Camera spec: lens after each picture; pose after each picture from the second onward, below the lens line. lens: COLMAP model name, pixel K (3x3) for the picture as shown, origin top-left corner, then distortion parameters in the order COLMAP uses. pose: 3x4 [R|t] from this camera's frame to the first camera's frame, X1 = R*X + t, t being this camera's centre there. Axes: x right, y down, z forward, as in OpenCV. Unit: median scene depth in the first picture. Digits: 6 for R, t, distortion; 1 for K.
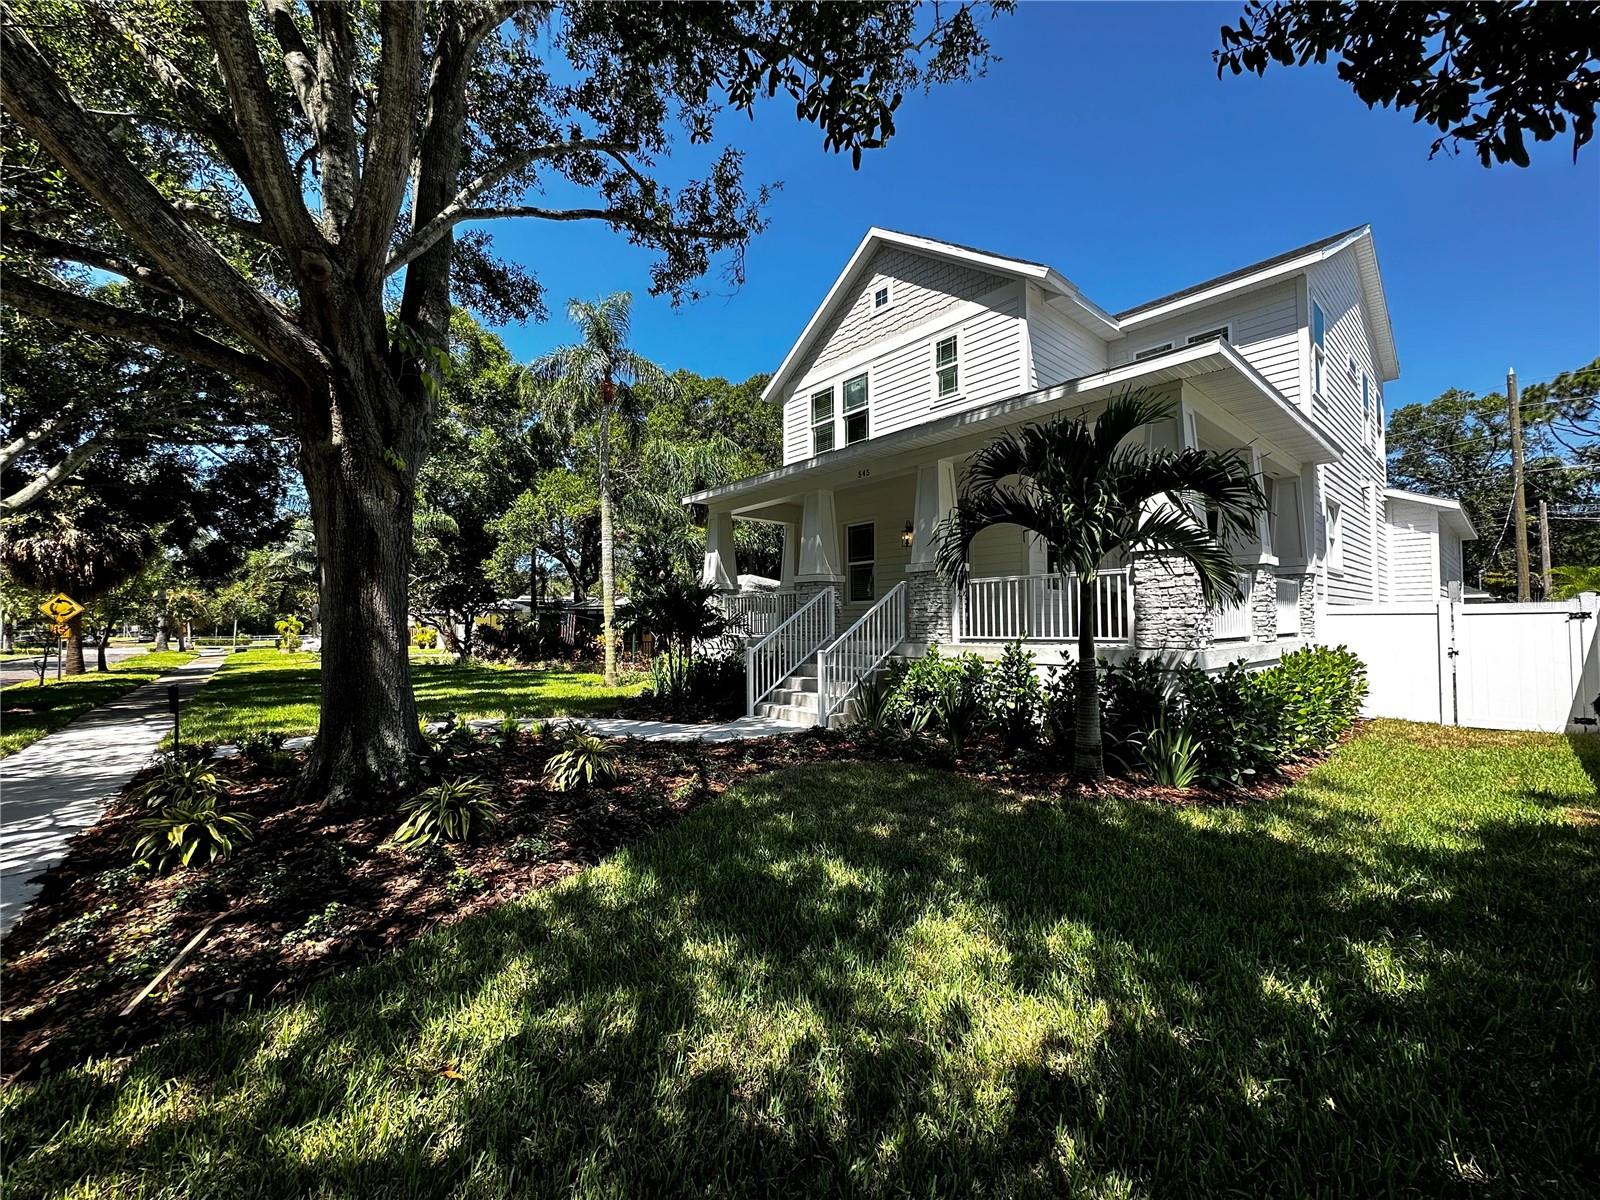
lens RADIAL K [[636.2, 0, 801.5], [0, 636.2, 601.2], [0, 0, 1]] dist [0.011894, 0.000172]
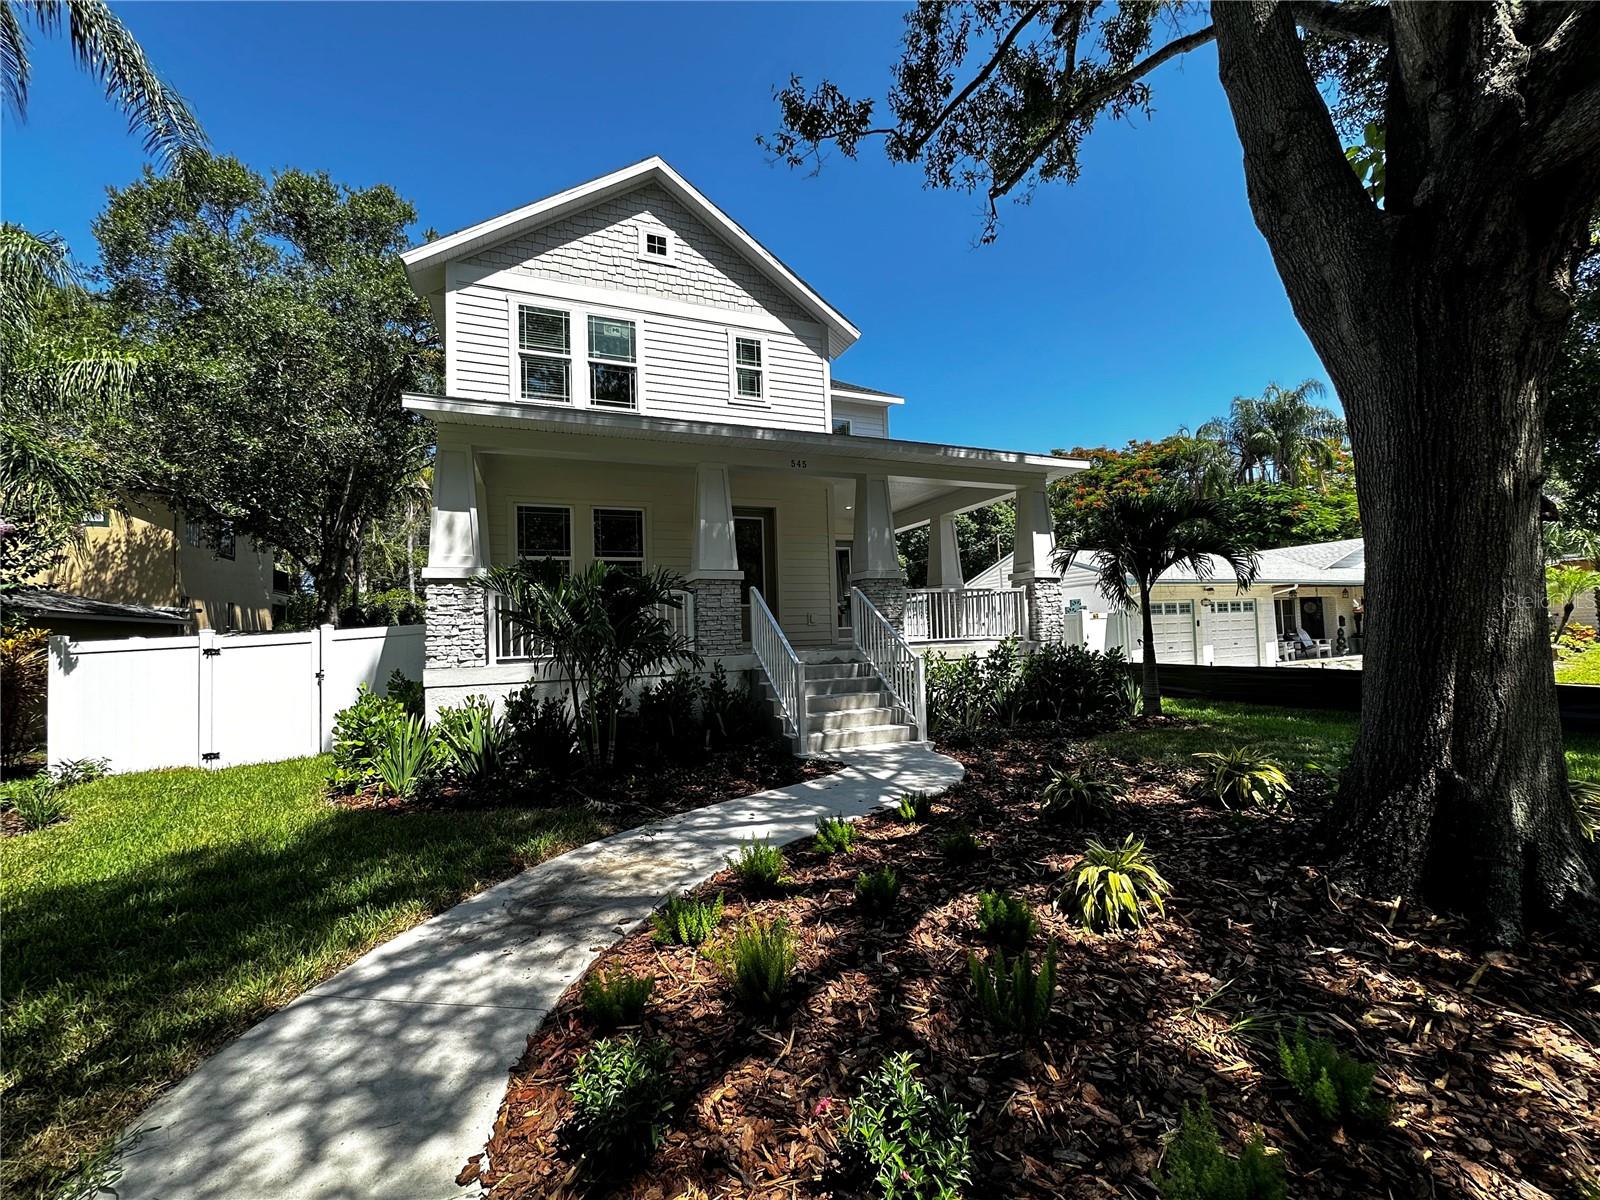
lens RADIAL K [[636.2, 0, 800.9], [0, 636.2, 604.9], [0, 0, 1]] dist [0.011894, 0.000172]
pose [[0.330324, 0.037917, 0.943106, -0.580093], [-0.005531, 0.999253, -0.038237, 0.026092], [-0.943852, 0.007415, 0.330287, 0.545936]]
